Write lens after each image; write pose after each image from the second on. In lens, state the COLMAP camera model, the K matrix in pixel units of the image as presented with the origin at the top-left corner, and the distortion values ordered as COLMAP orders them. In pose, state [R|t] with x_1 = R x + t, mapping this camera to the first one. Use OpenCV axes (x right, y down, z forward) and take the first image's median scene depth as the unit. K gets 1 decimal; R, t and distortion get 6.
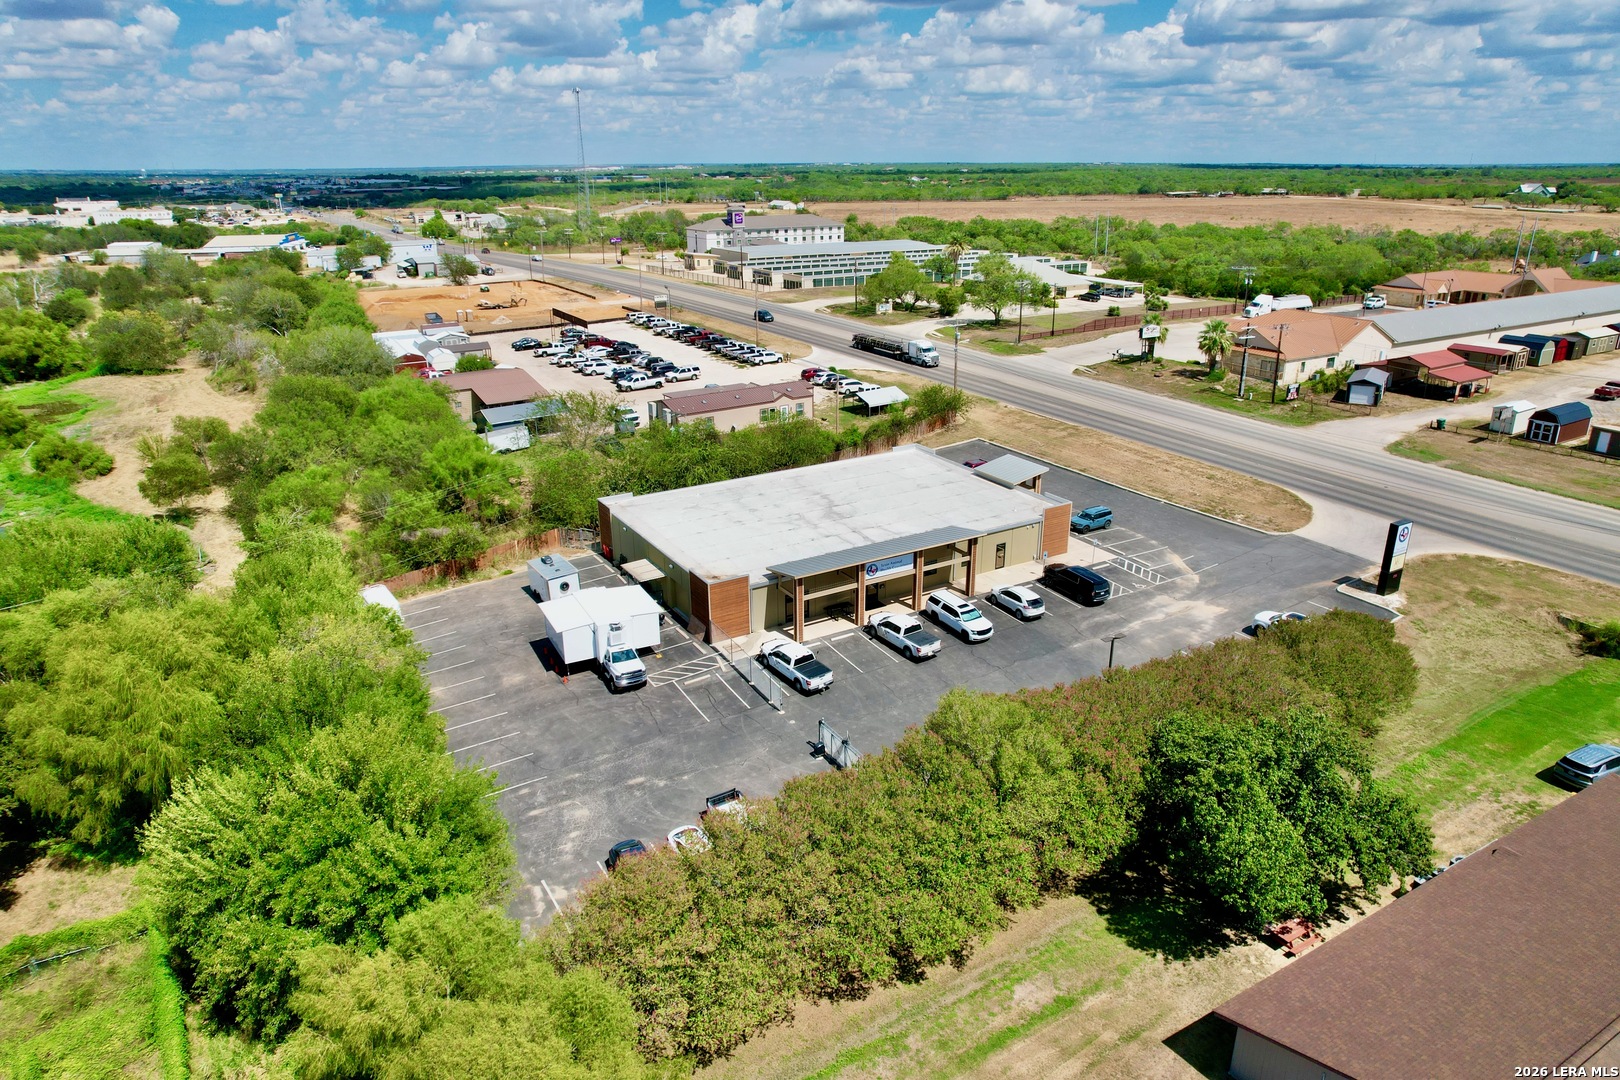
lens RADIAL K [[1045.6, 0, 810.0], [0, 1045.6, 540.0], [0, 0, 1]] dist [-0.098568, 0.087506]
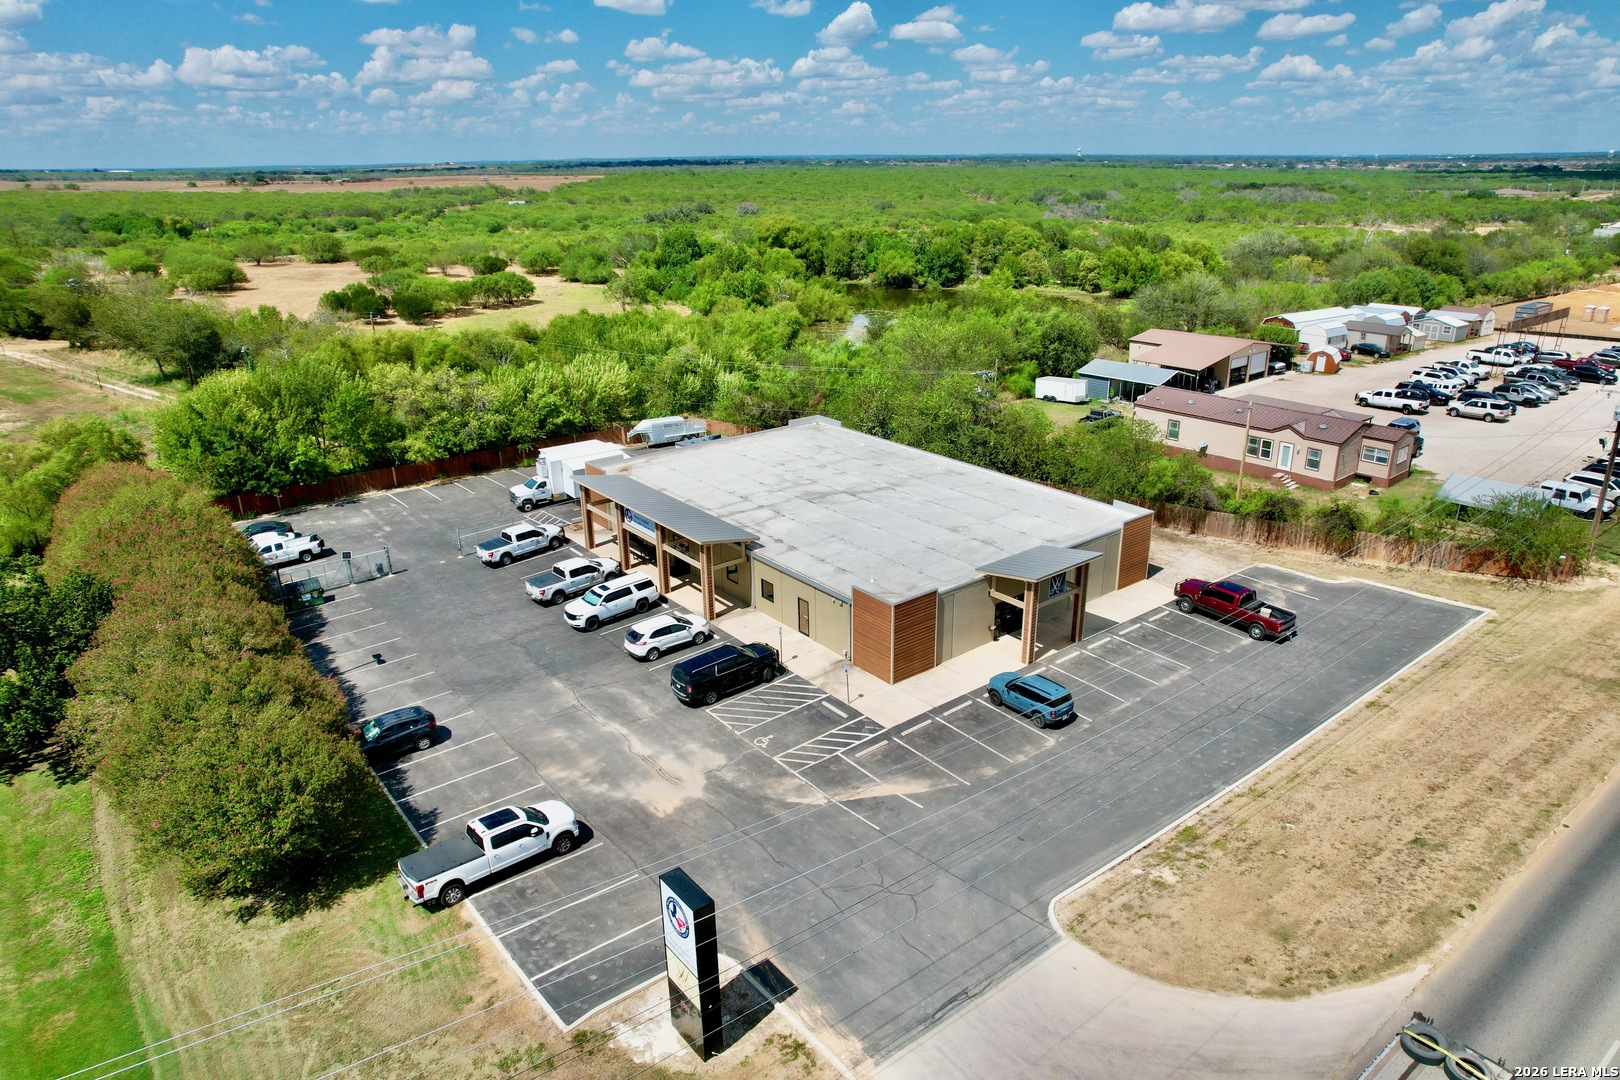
lens RADIAL K [[1045.6, 0, 810.0], [0, 1045.6, 540.0], [0, 0, 1]] dist [-0.098568, 0.087506]
pose [[0.126940, 0.352002, -0.927352, 0.776551], [-0.331183, 0.896304, 0.294883, -0.227306], [0.934989, 0.269691, 0.230353, 0.794589]]
